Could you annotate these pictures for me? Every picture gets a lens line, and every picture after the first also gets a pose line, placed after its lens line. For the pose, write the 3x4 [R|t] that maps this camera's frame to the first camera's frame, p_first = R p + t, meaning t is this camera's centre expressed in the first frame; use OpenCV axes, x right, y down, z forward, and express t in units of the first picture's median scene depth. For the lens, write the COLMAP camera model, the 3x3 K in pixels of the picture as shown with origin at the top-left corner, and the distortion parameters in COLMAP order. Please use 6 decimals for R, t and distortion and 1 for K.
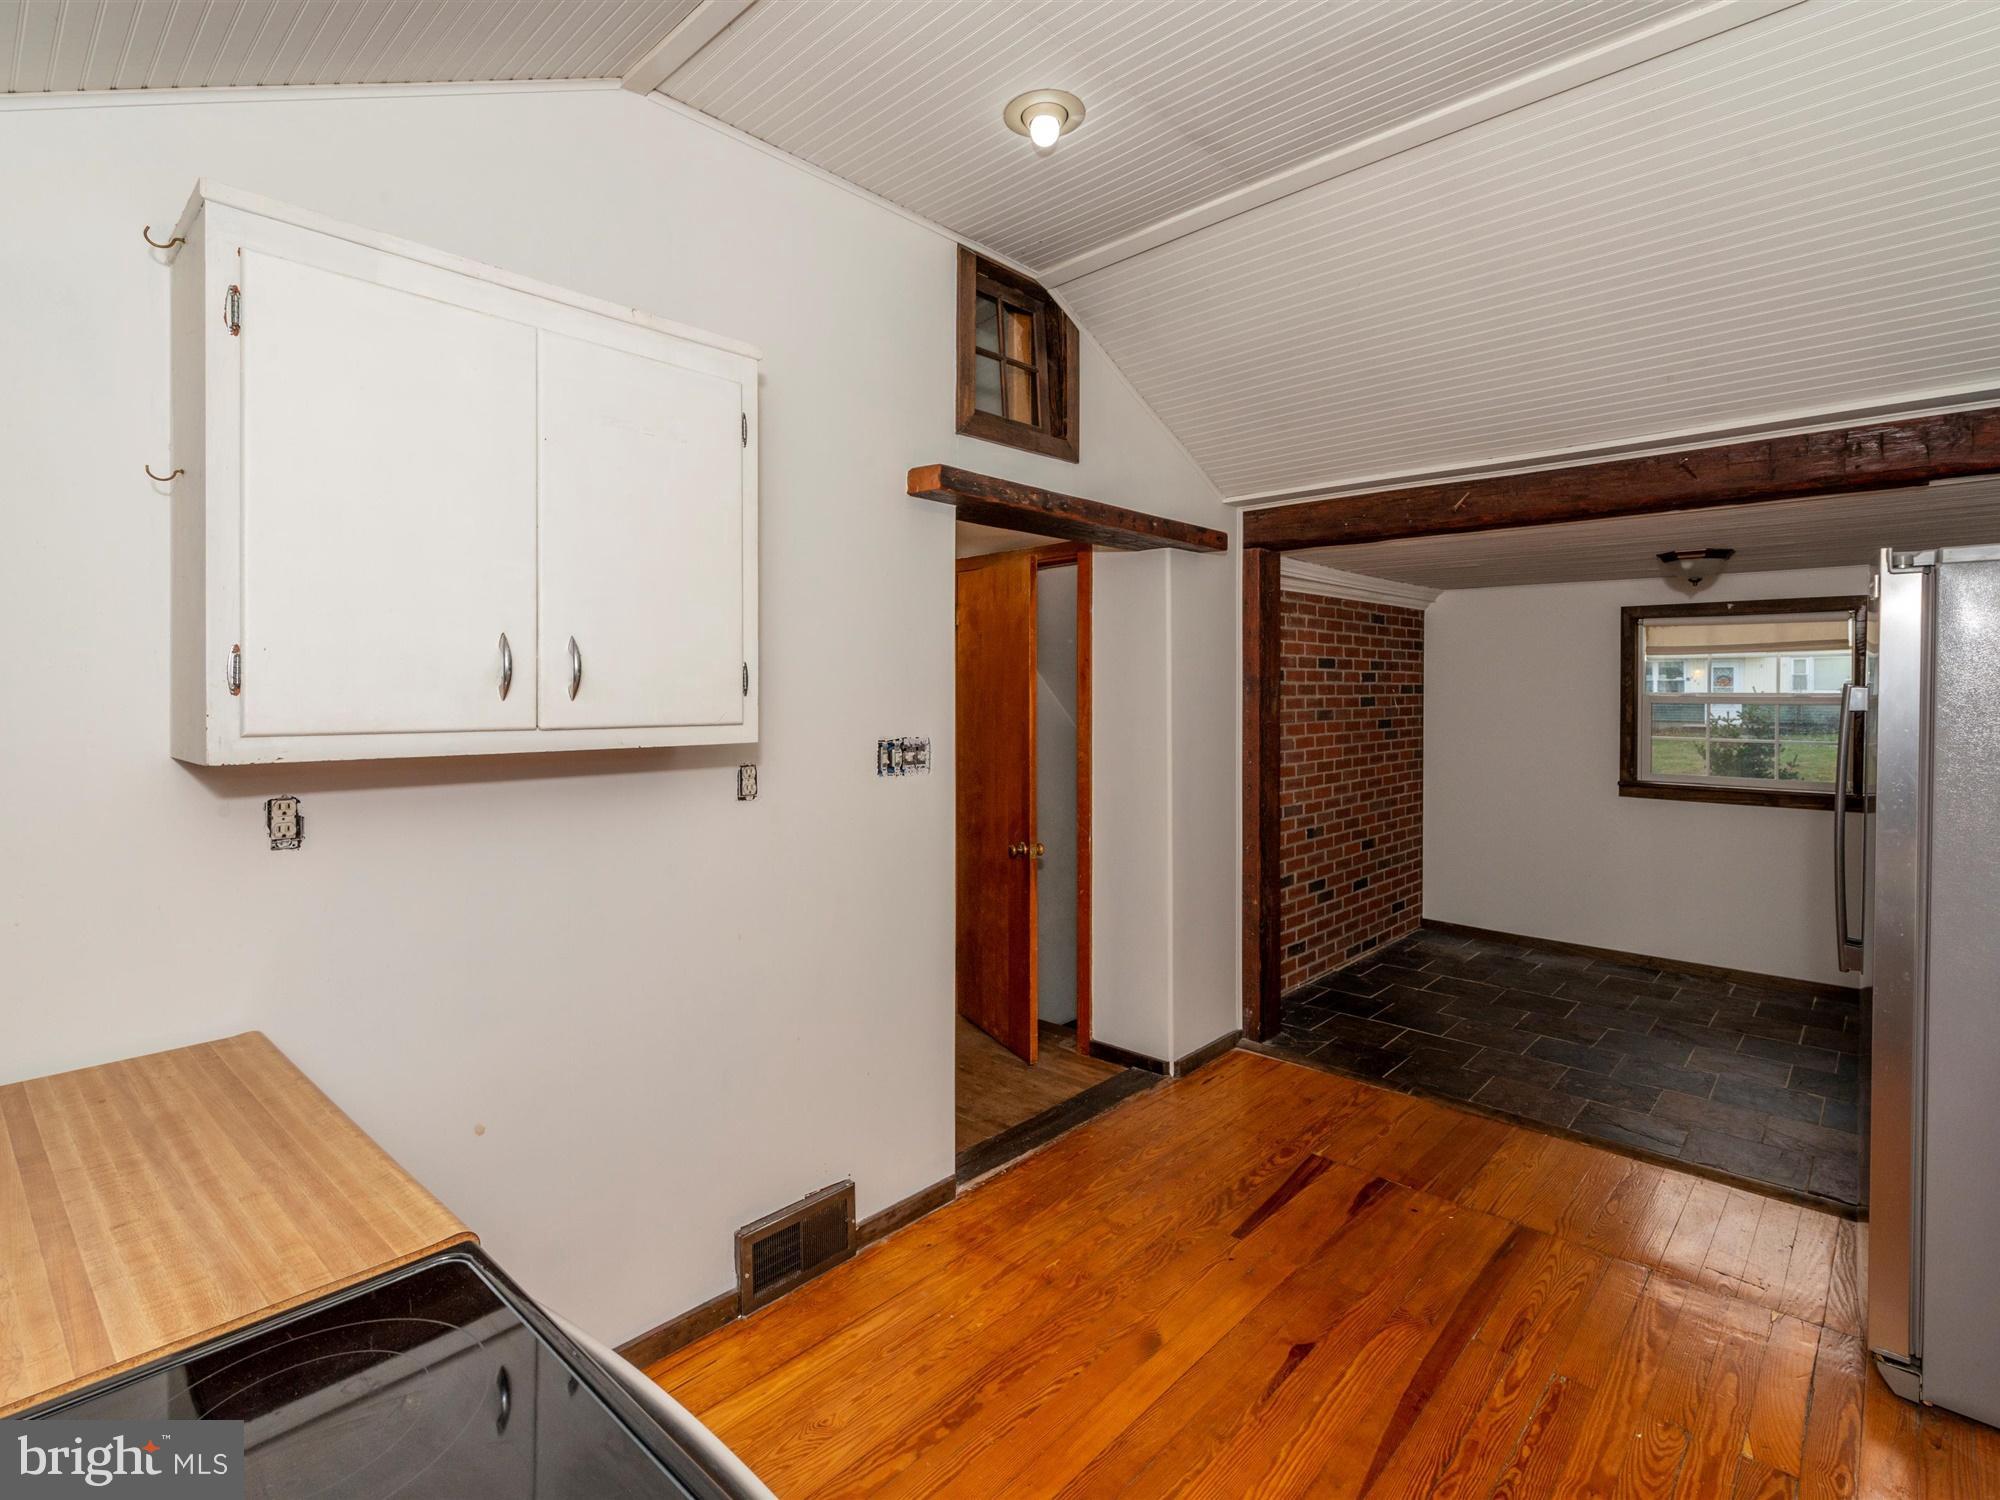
lens RADIAL K [[960.8, 0, 994.7], [0, 960.8, 682.9], [0, 0, 1]] dist [0.003465, 0.000192]
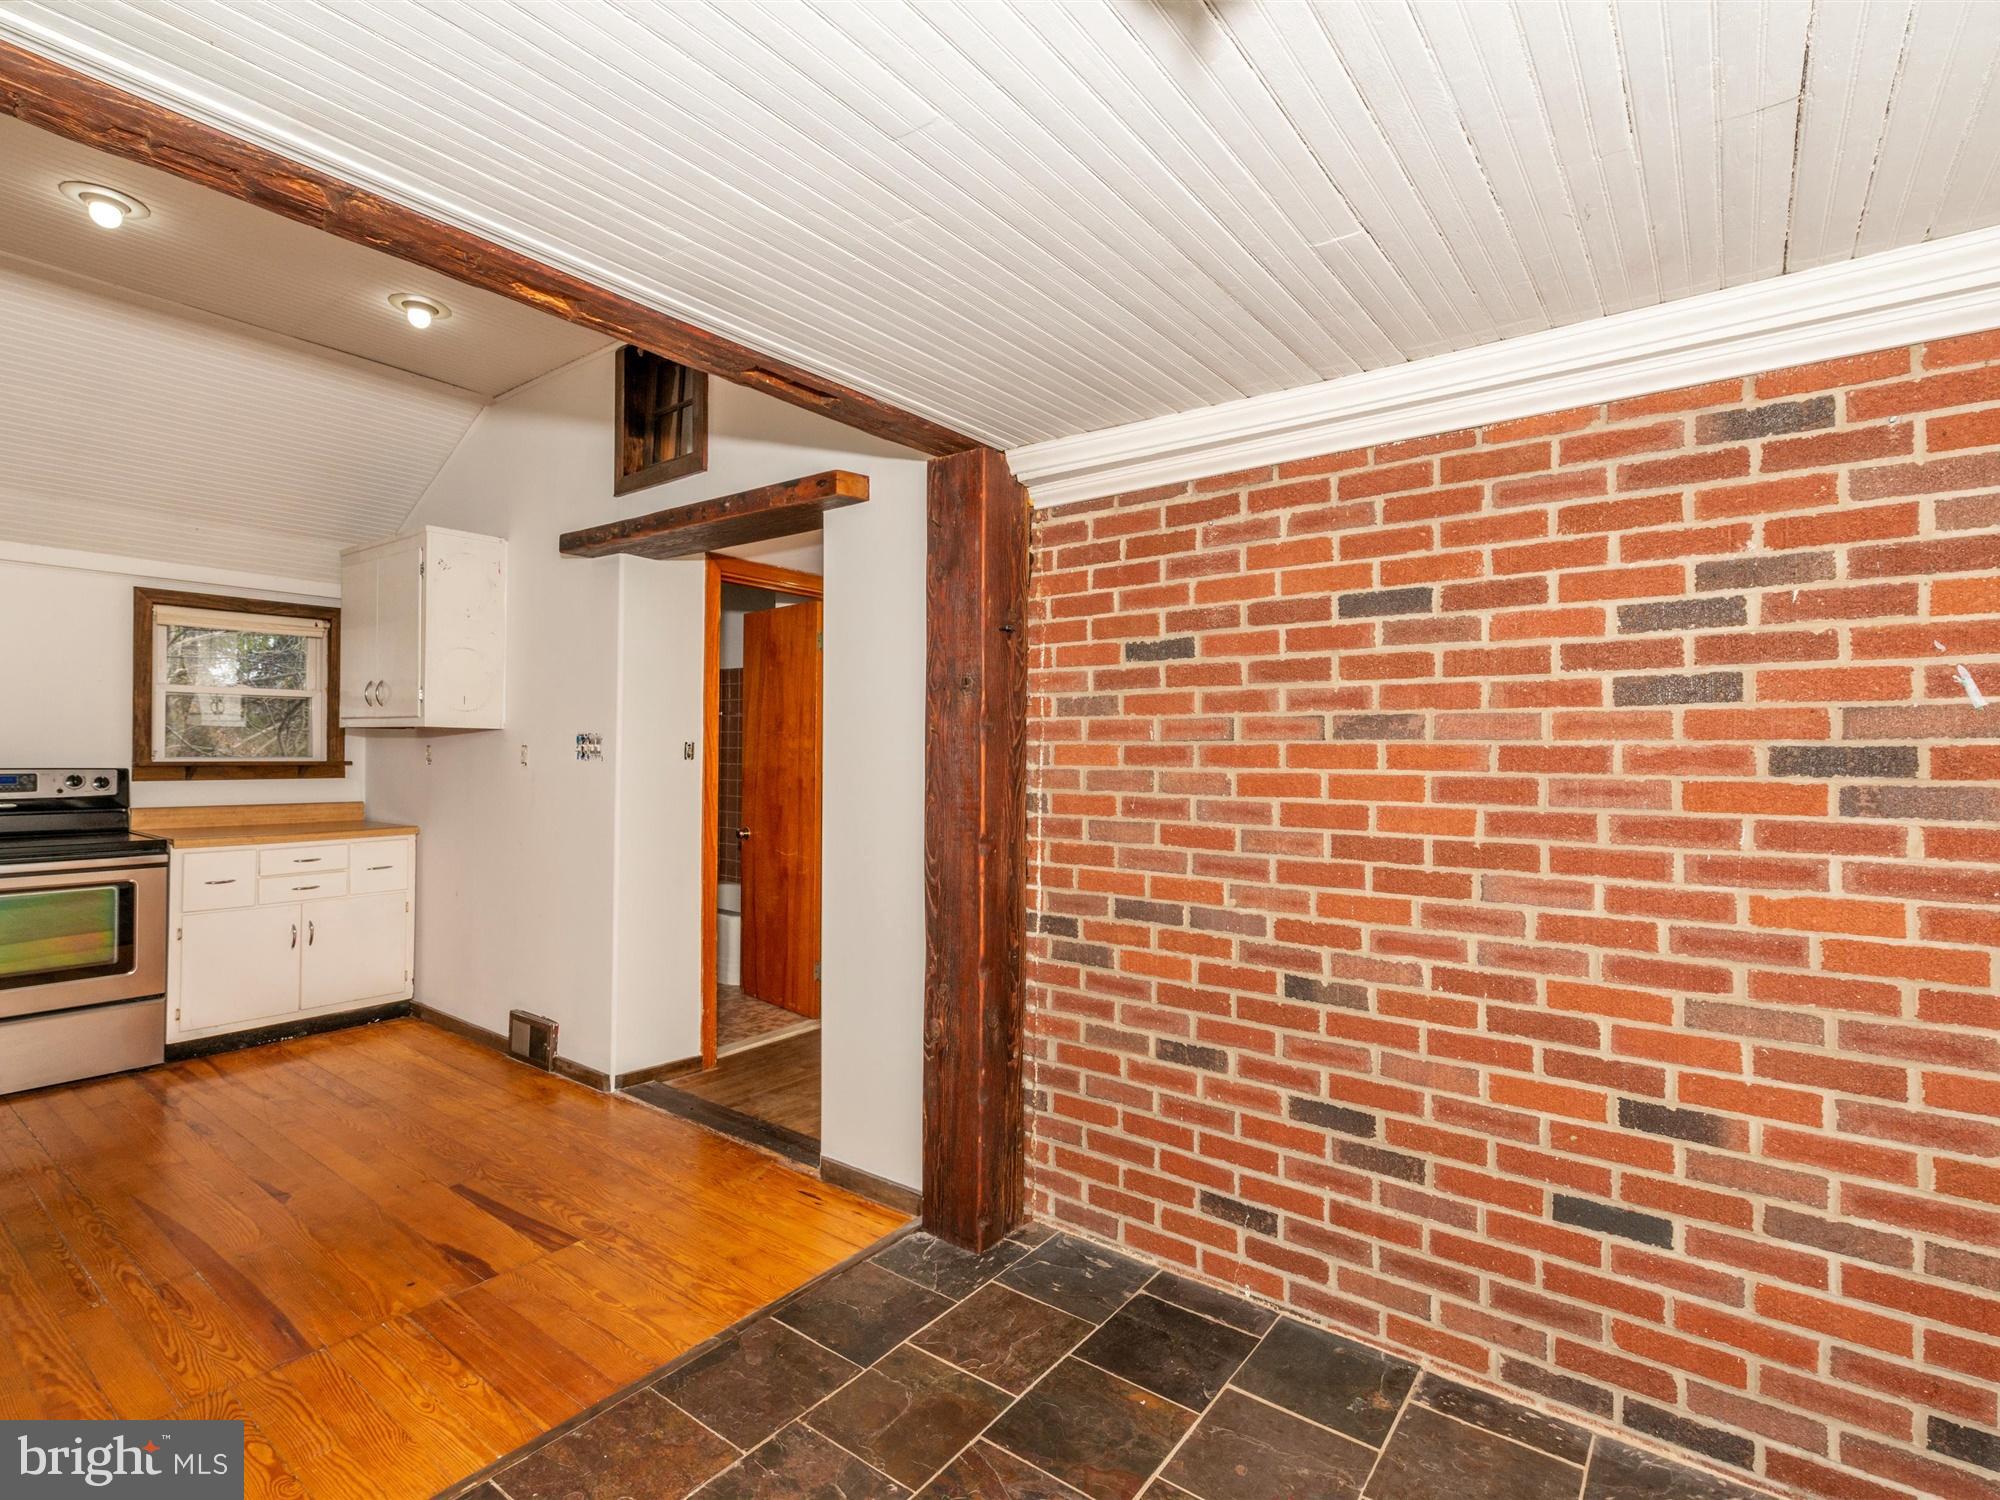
lens RADIAL K [[967.8, 0, 1000.0], [0, 967.8, 750.0], [0, 0, 1]] dist [0.003033, 0.000456]
pose [[0.109591, 0.003031, -0.993972, 1.307884], [0.000286, 0.999995, 0.003081, 0.074137], [0.993977, -0.000622, 0.109590, 1.388132]]
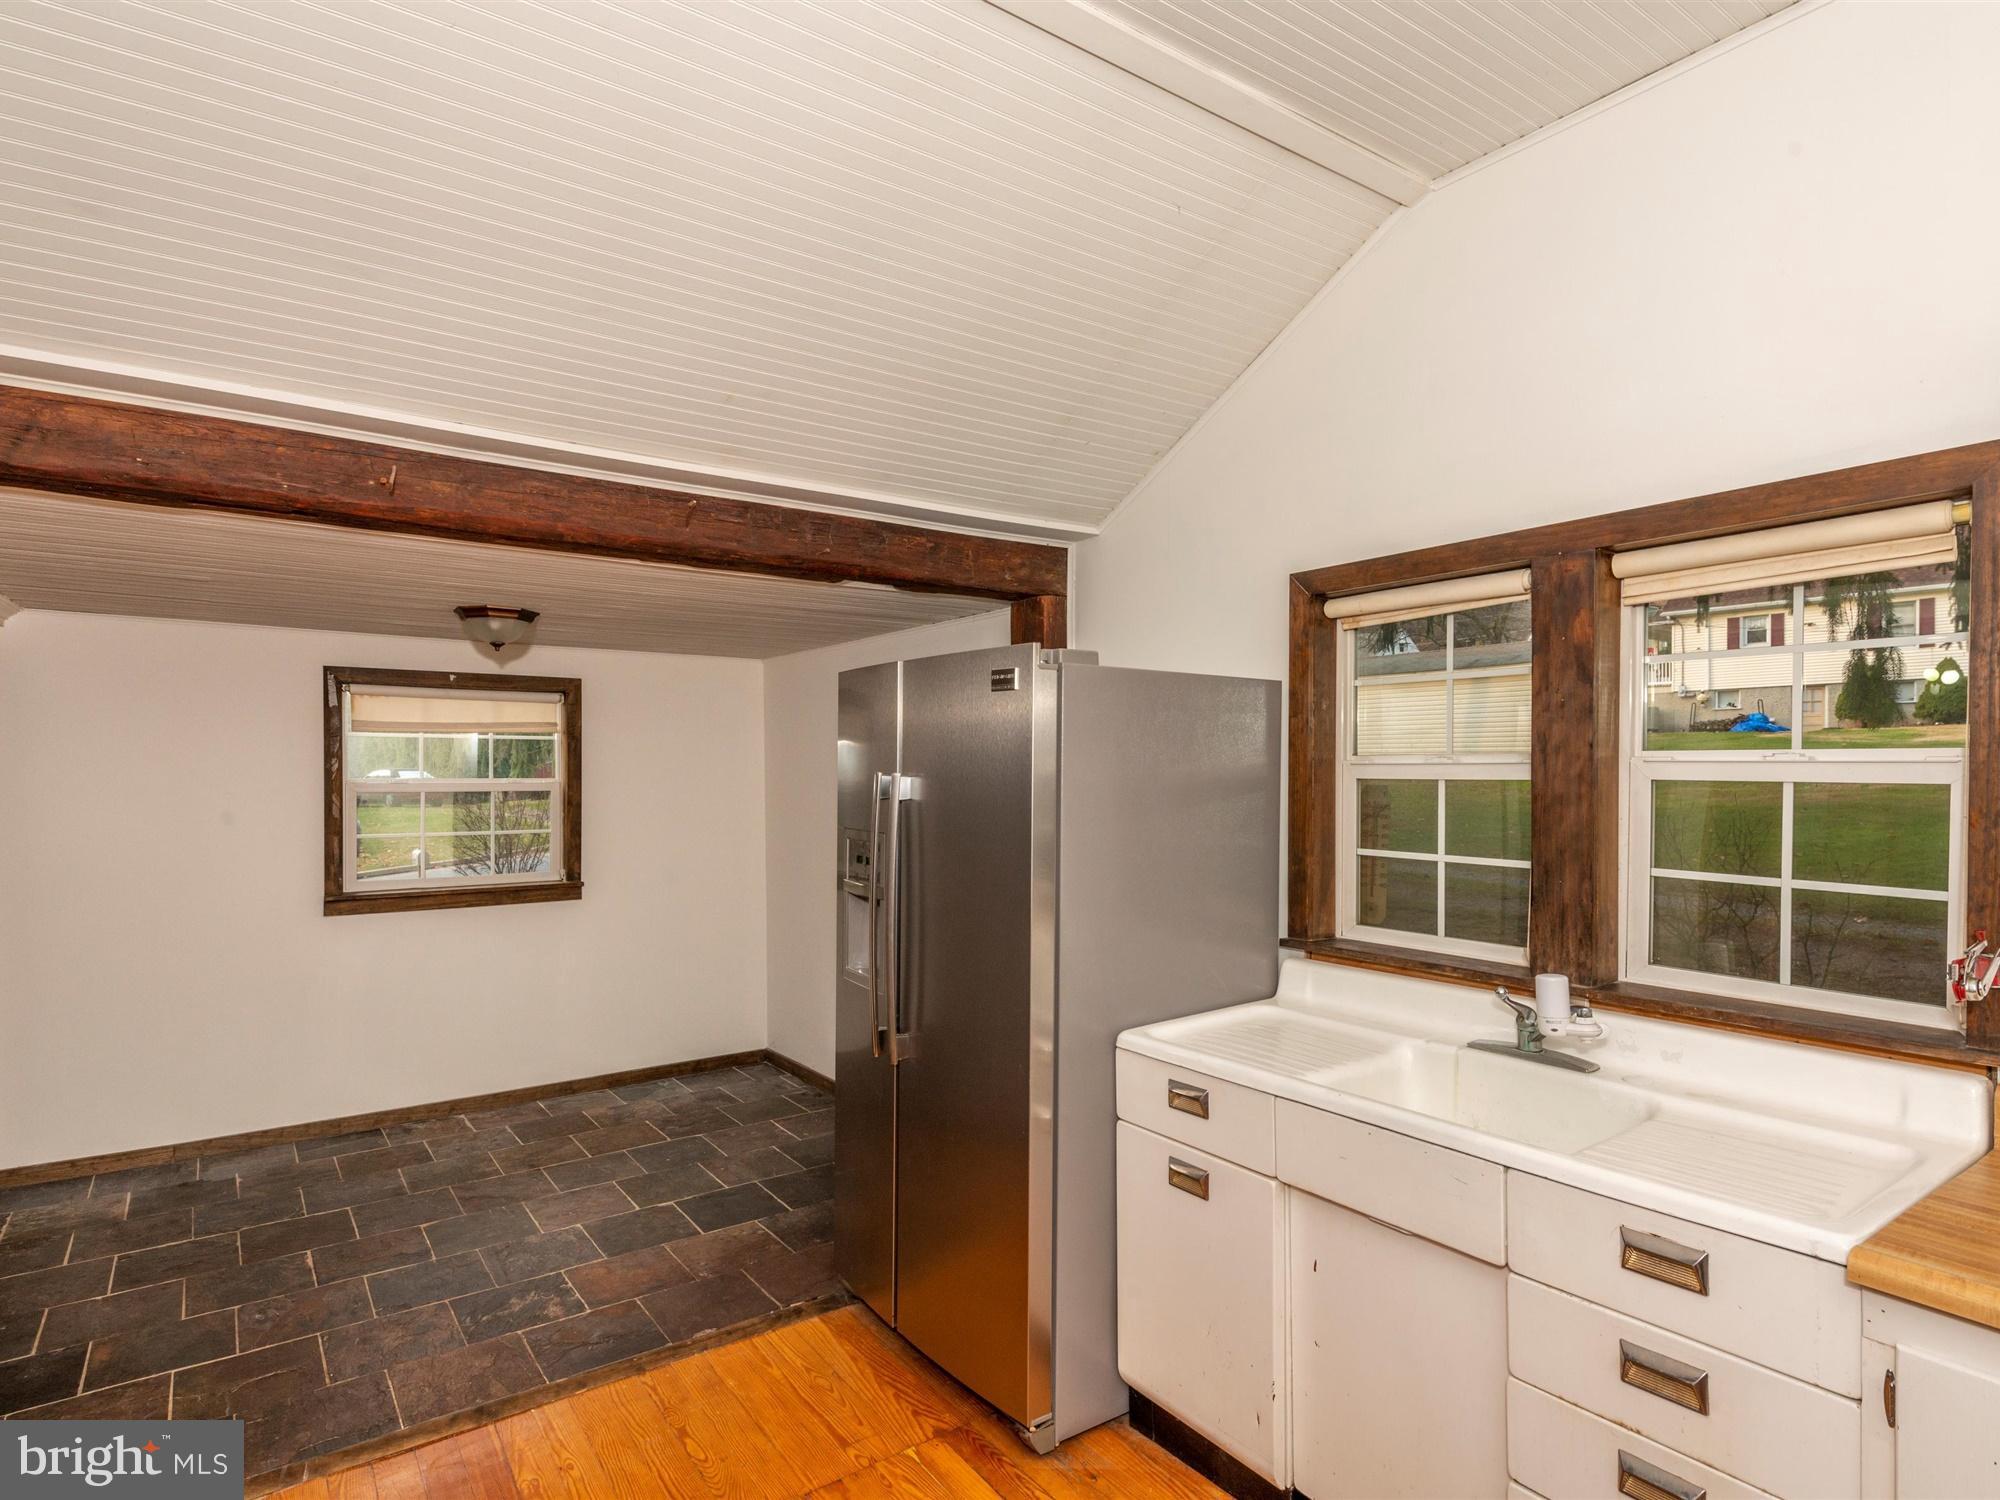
lens RADIAL K [[1083.4, 0, 994.6], [0, 1083.4, 781.7], [0, 0, 1]] dist [0.003417, 0.000524]
pose [[0.189851, -0.009998, 0.981762, -0.158895], [-0.007377, 0.999905, 0.011610, -0.003649], [-0.981785, -0.009447, 0.189760, 0.587797]]
